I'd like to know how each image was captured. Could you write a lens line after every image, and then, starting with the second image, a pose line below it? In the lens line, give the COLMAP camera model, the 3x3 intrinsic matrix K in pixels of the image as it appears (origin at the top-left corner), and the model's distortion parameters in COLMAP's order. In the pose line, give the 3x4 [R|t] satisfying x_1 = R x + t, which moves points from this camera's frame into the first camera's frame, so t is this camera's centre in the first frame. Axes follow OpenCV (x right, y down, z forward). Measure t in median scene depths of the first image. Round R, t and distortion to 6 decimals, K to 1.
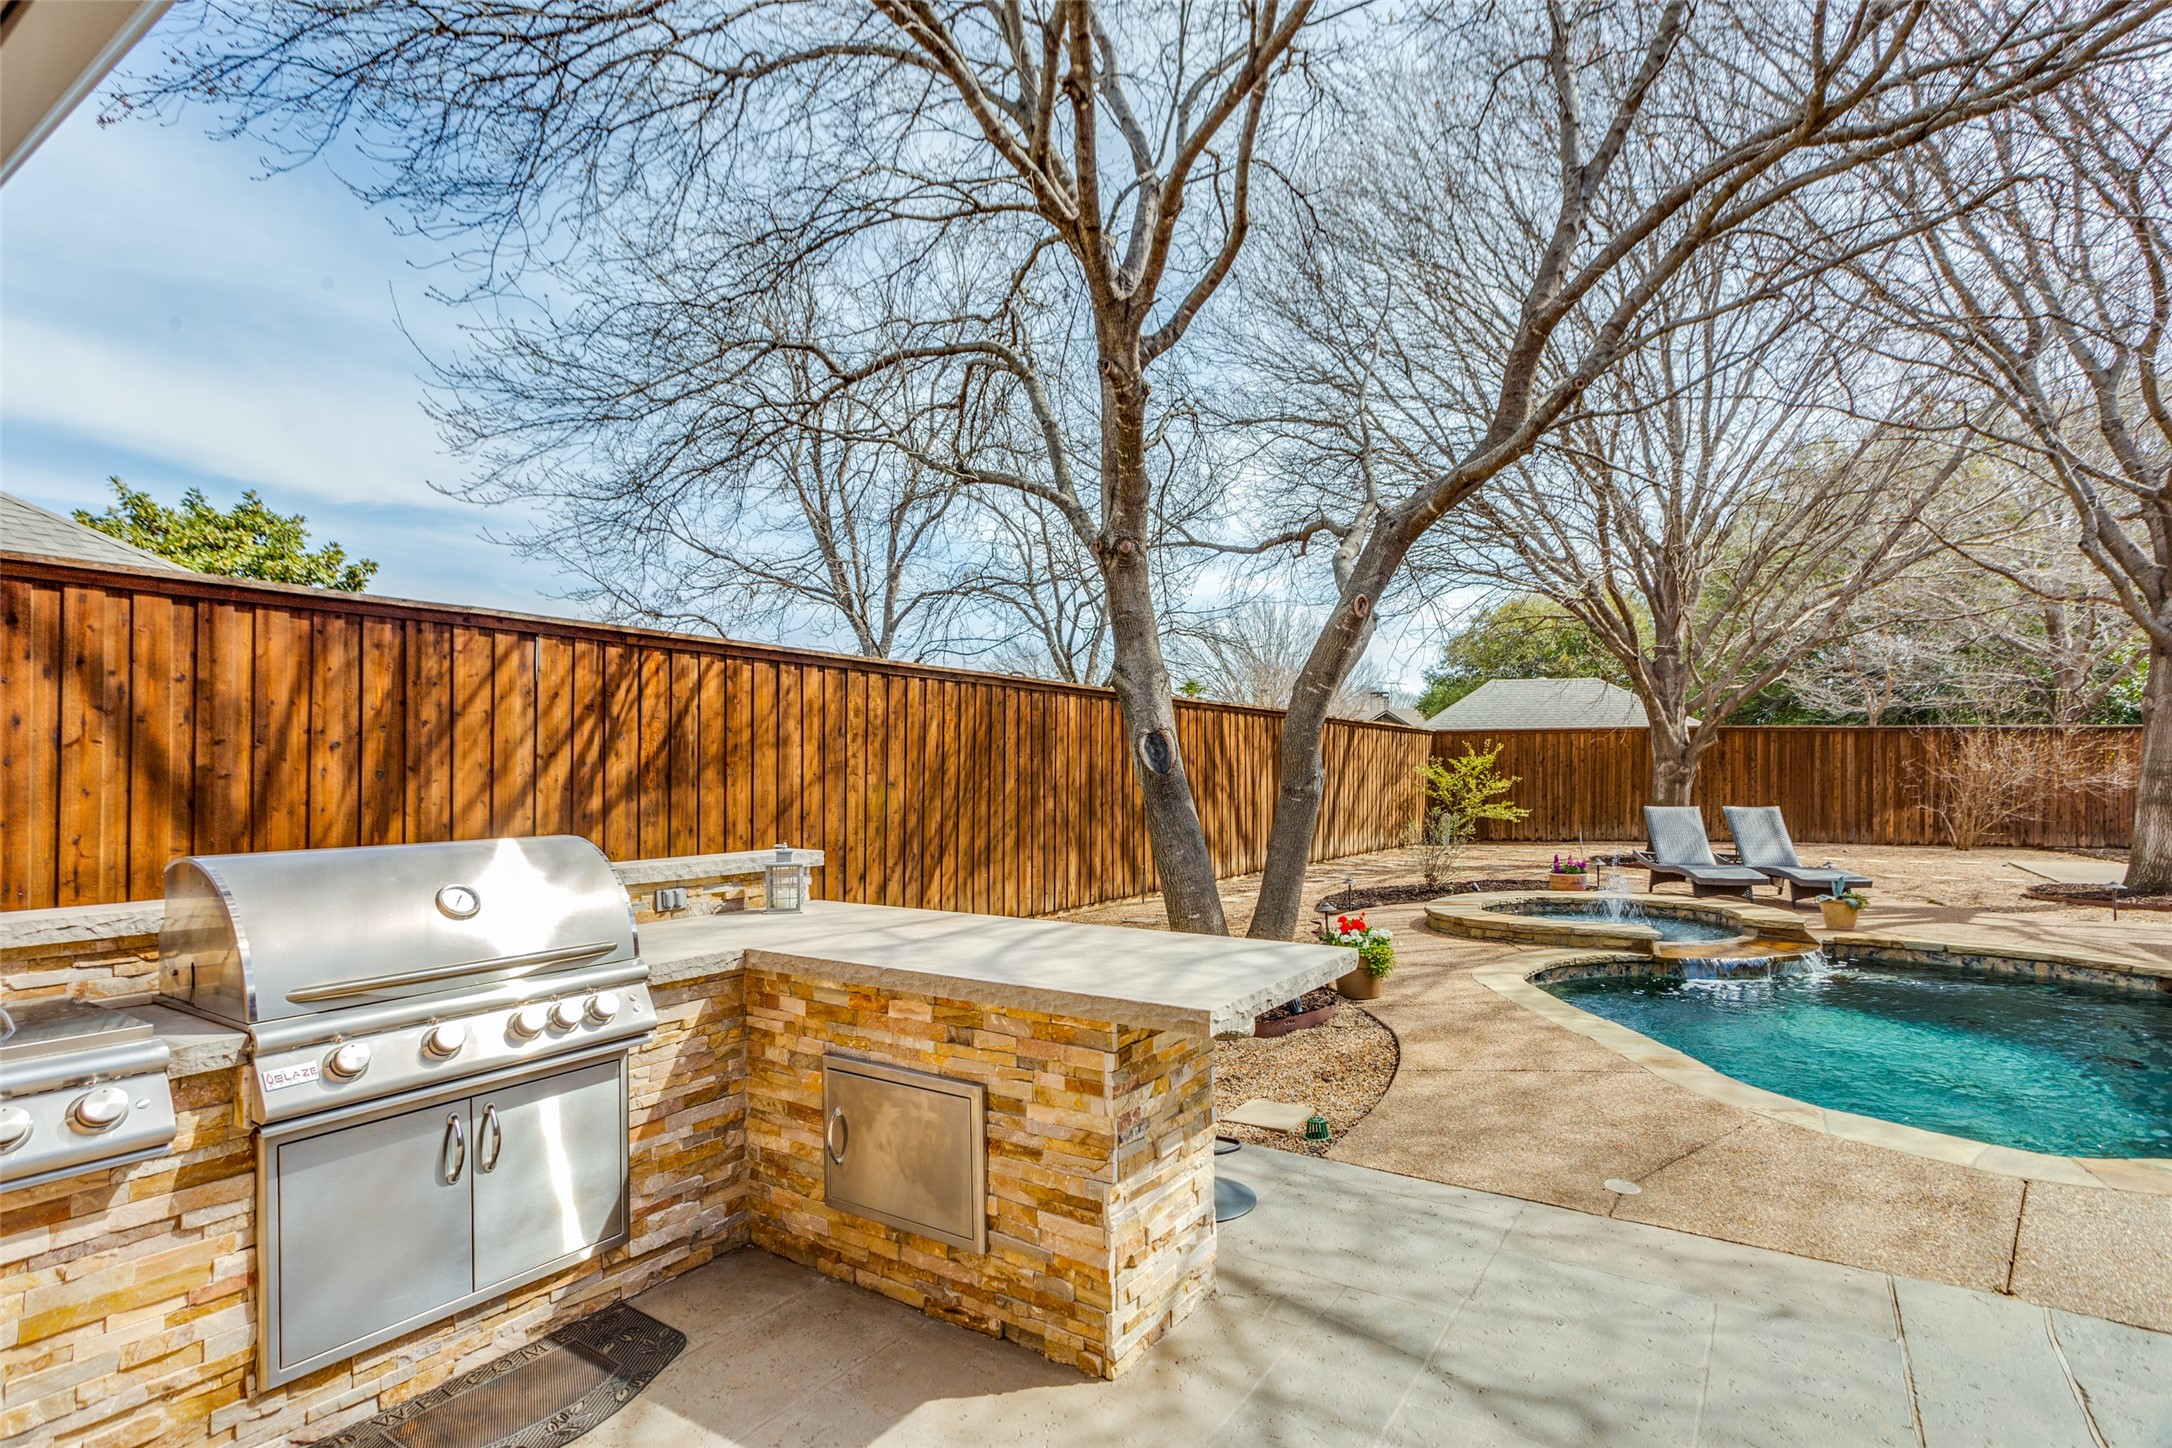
lens RADIAL K [[1023.0, 0, 1118.9], [0, 1023.0, 771.5], [0, 0, 1]] dist [0.019422, 0.000227]
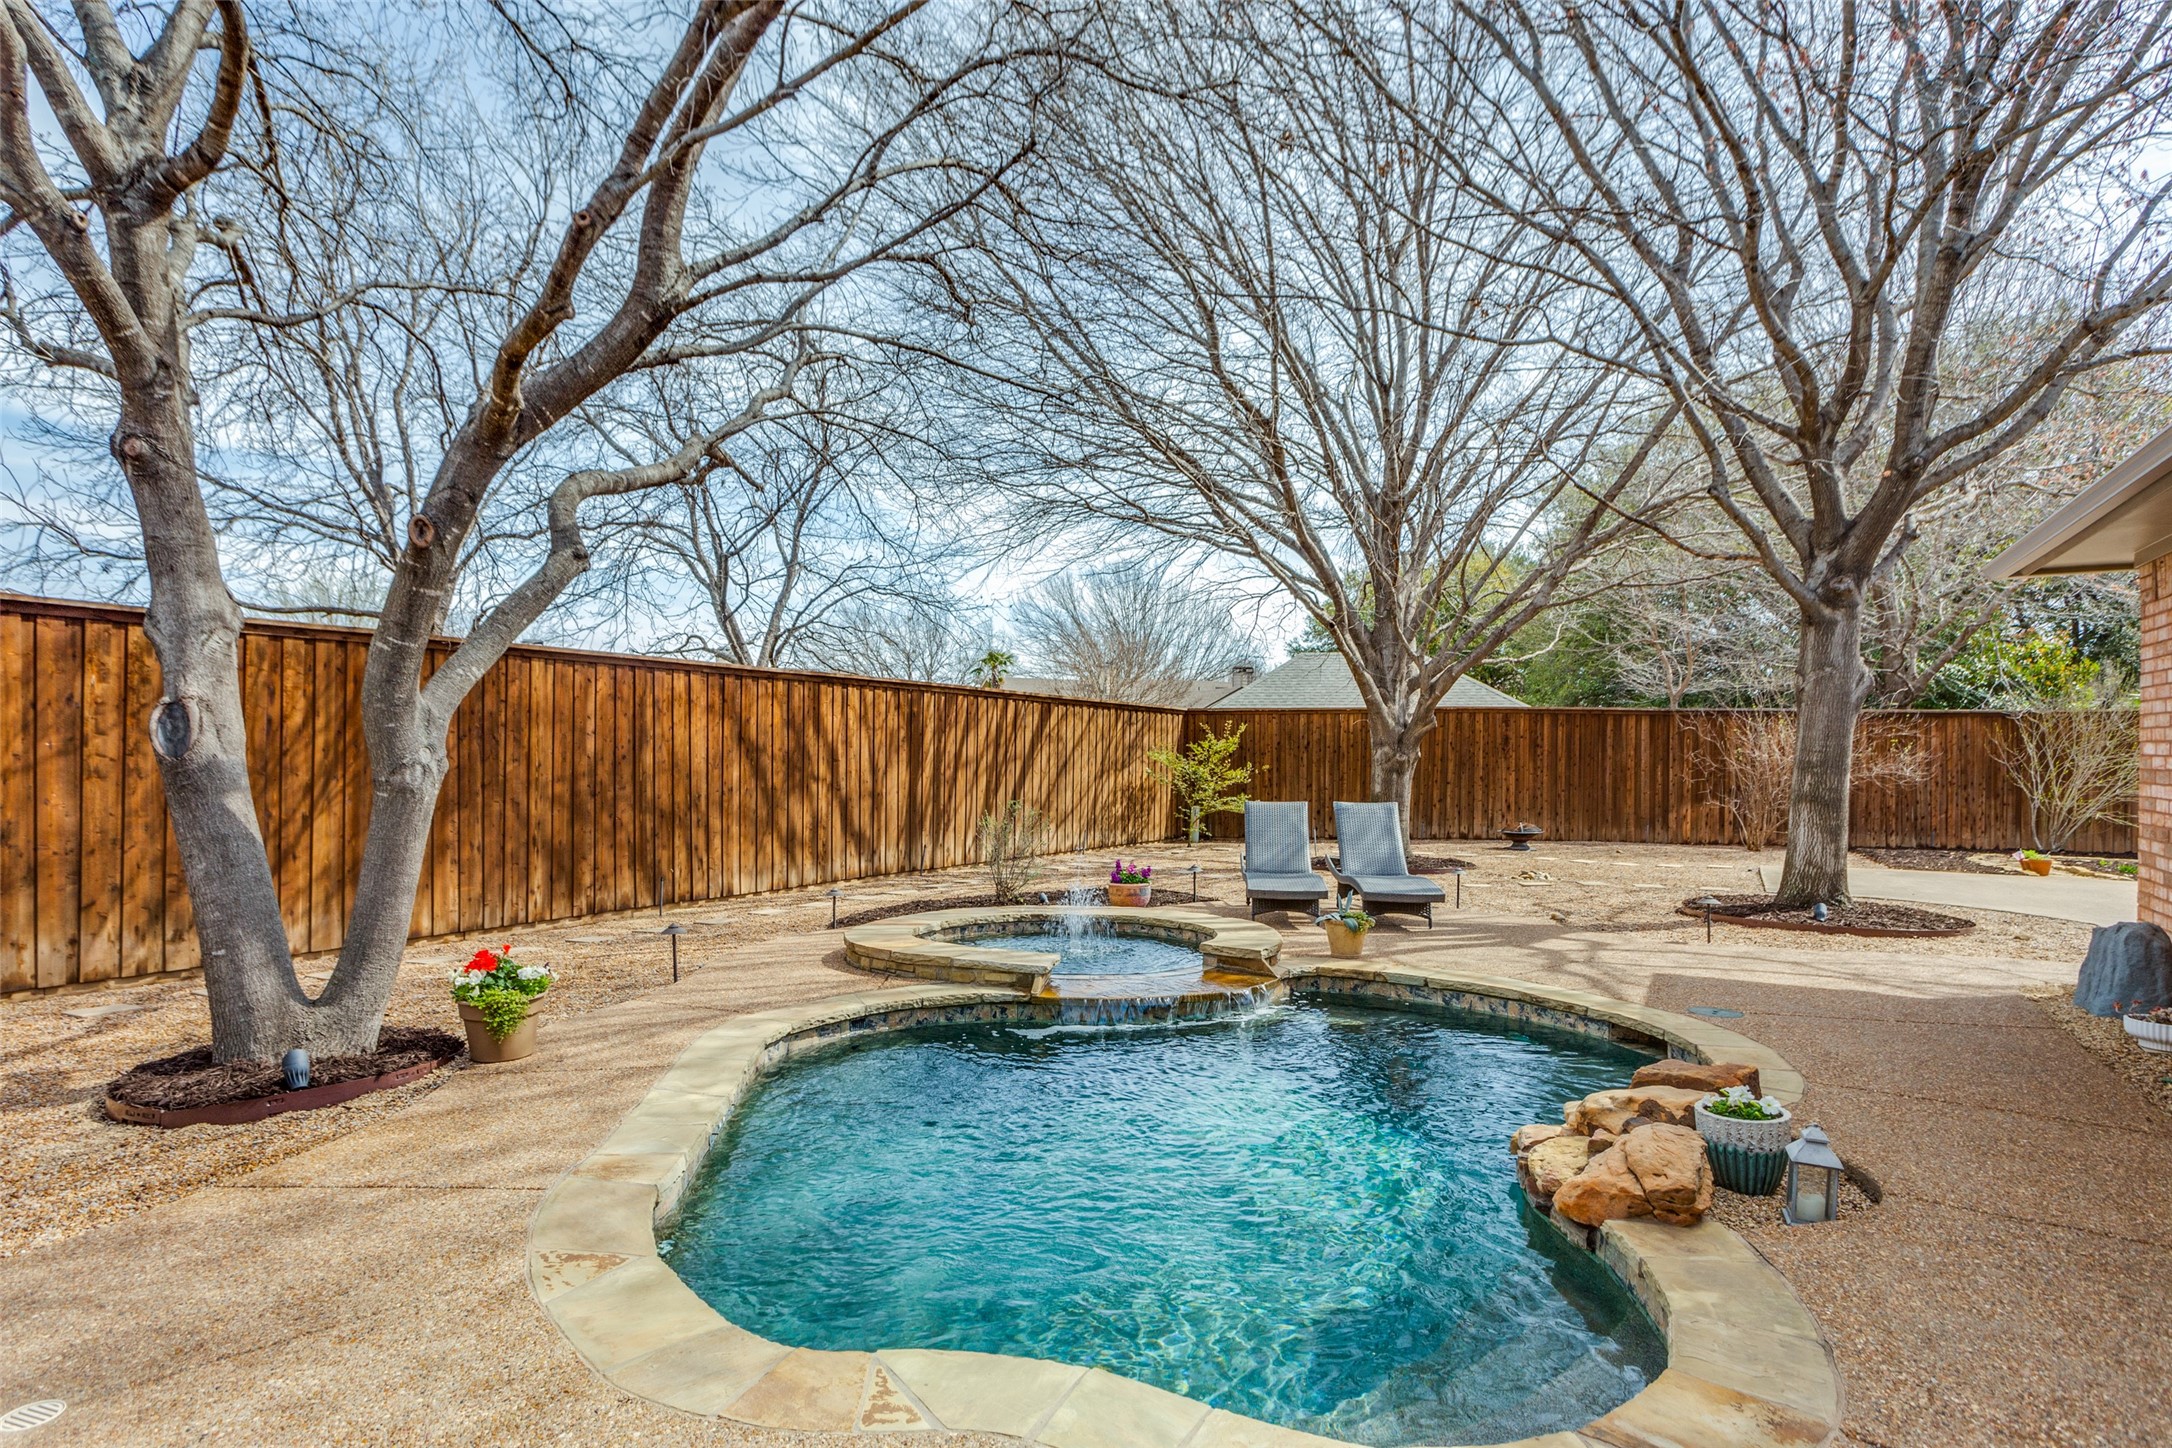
lens RADIAL K [[1142.2, 0, 1040.6], [0, 1142.2, 763.7], [0, 0, 1]] dist [-0.002332, 0.000837]
pose [[0.999672, 0.006889, 0.024674, 0.486624], [-0.007084, 0.999944, 0.007828, -0.003363], [-0.024619, -0.008000, 0.999665, 0.128602]]
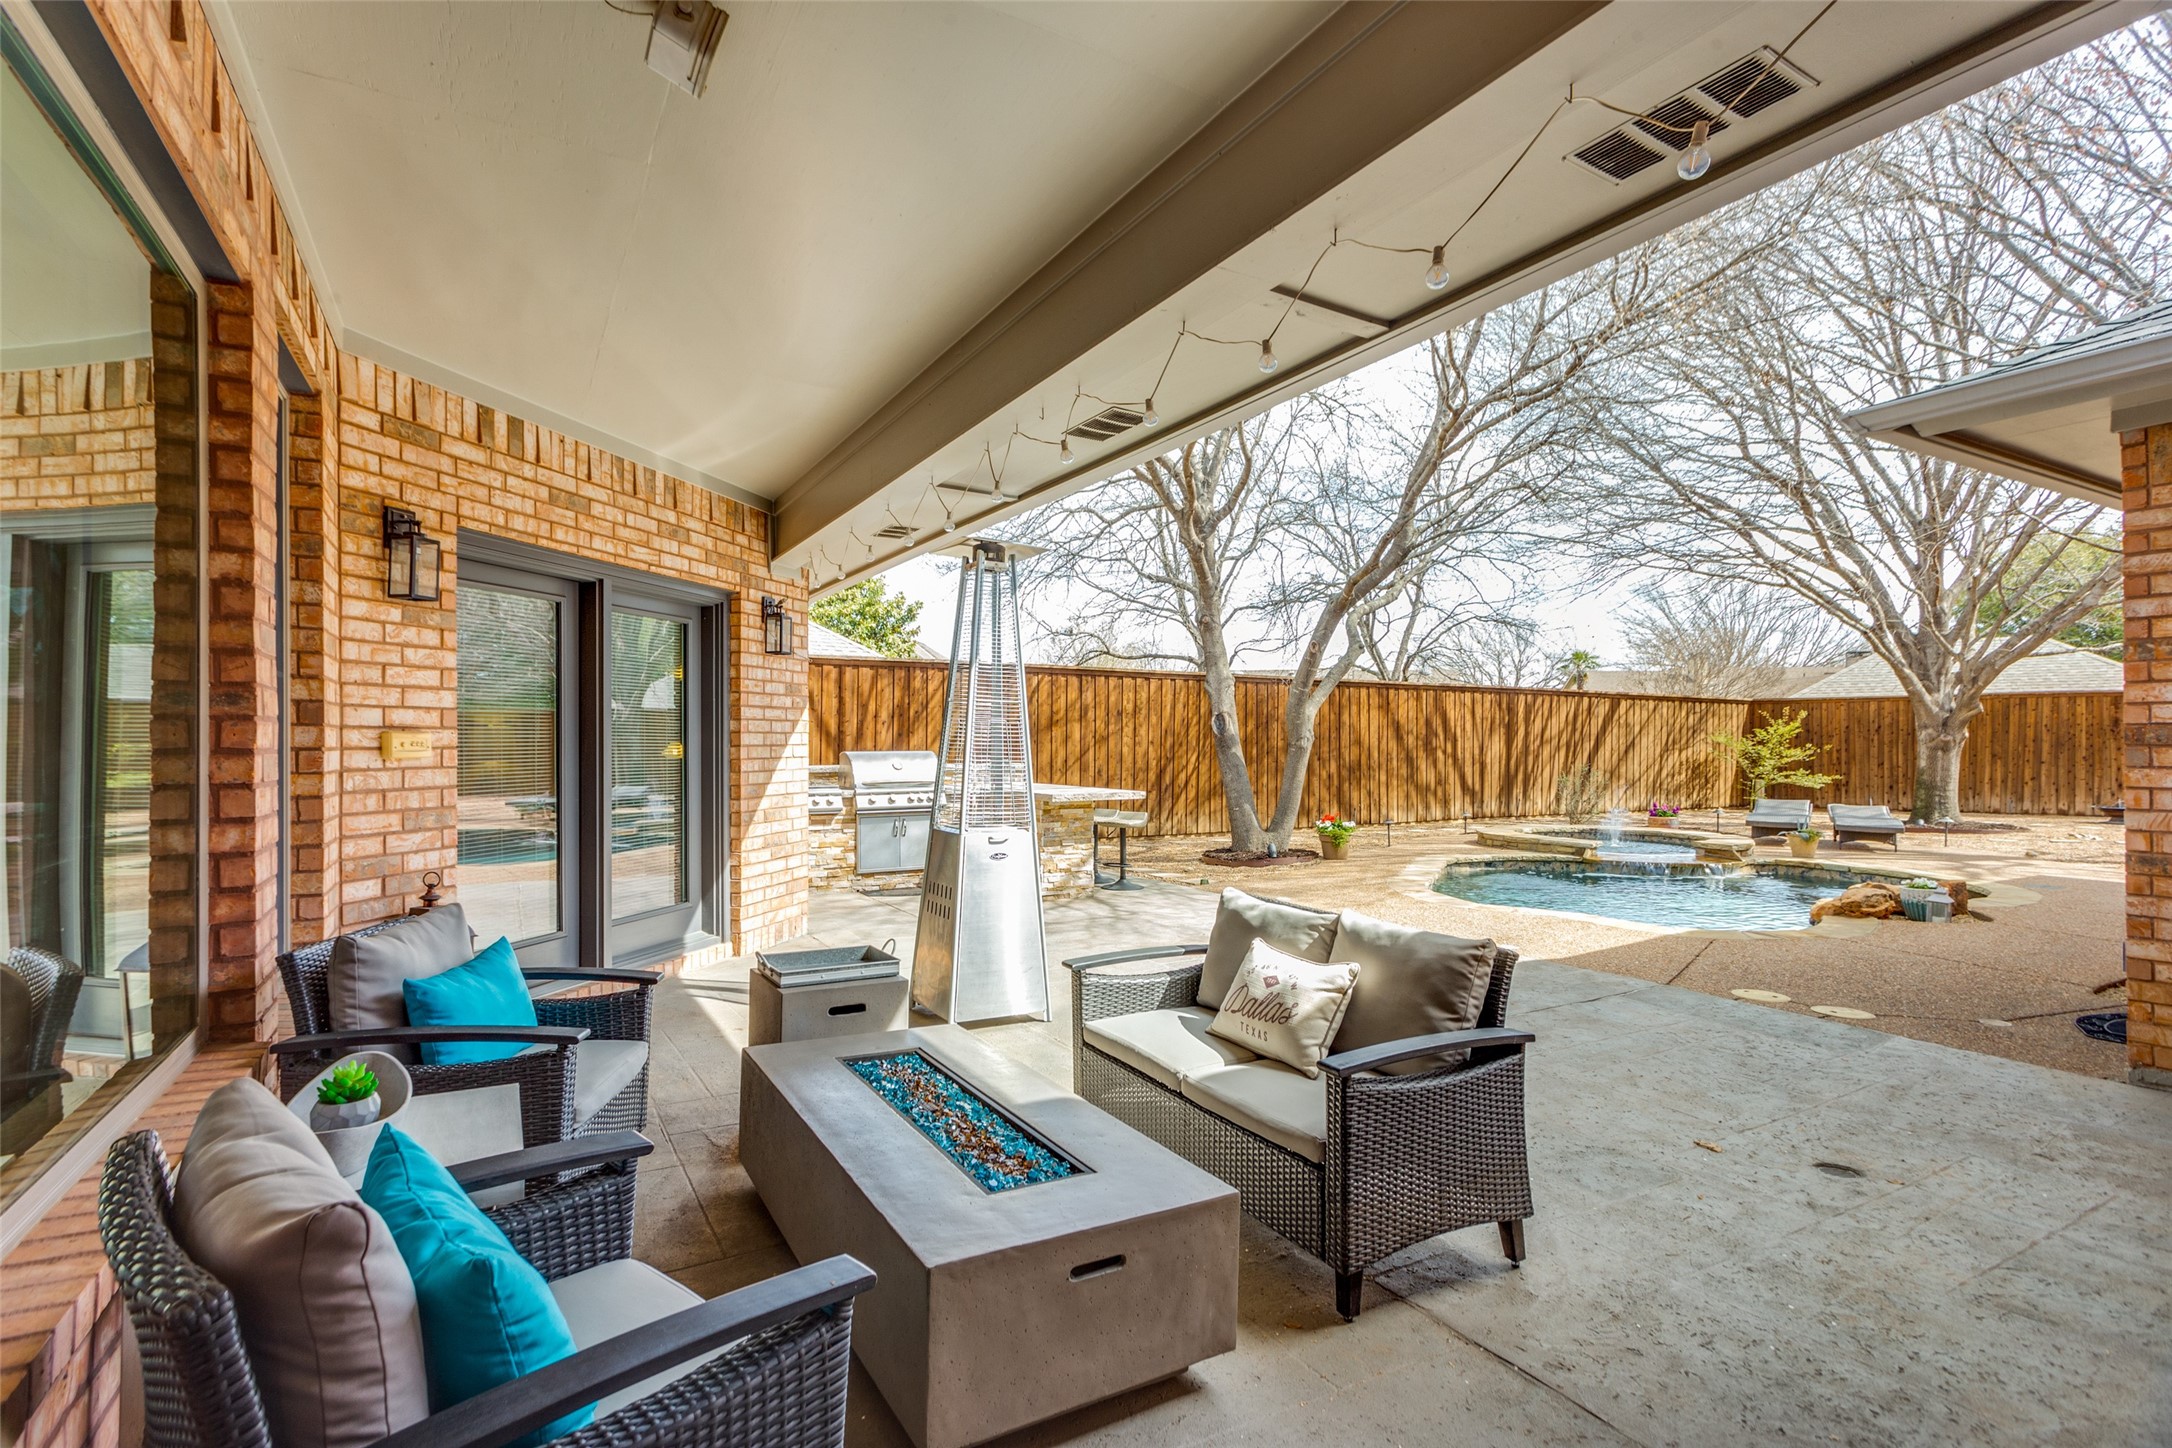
lens RADIAL K [[1001.1, 0, 1081.5], [0, 1001.1, 735.9], [0, 0, 1]] dist [0.000060, 0.000390]
pose [[0.886793, 0.002615, -0.462160, 0.525961], [-0.004679, 0.999984, -0.003319, 0.008781], [0.462144, 0.005106, 0.886790, -0.618359]]
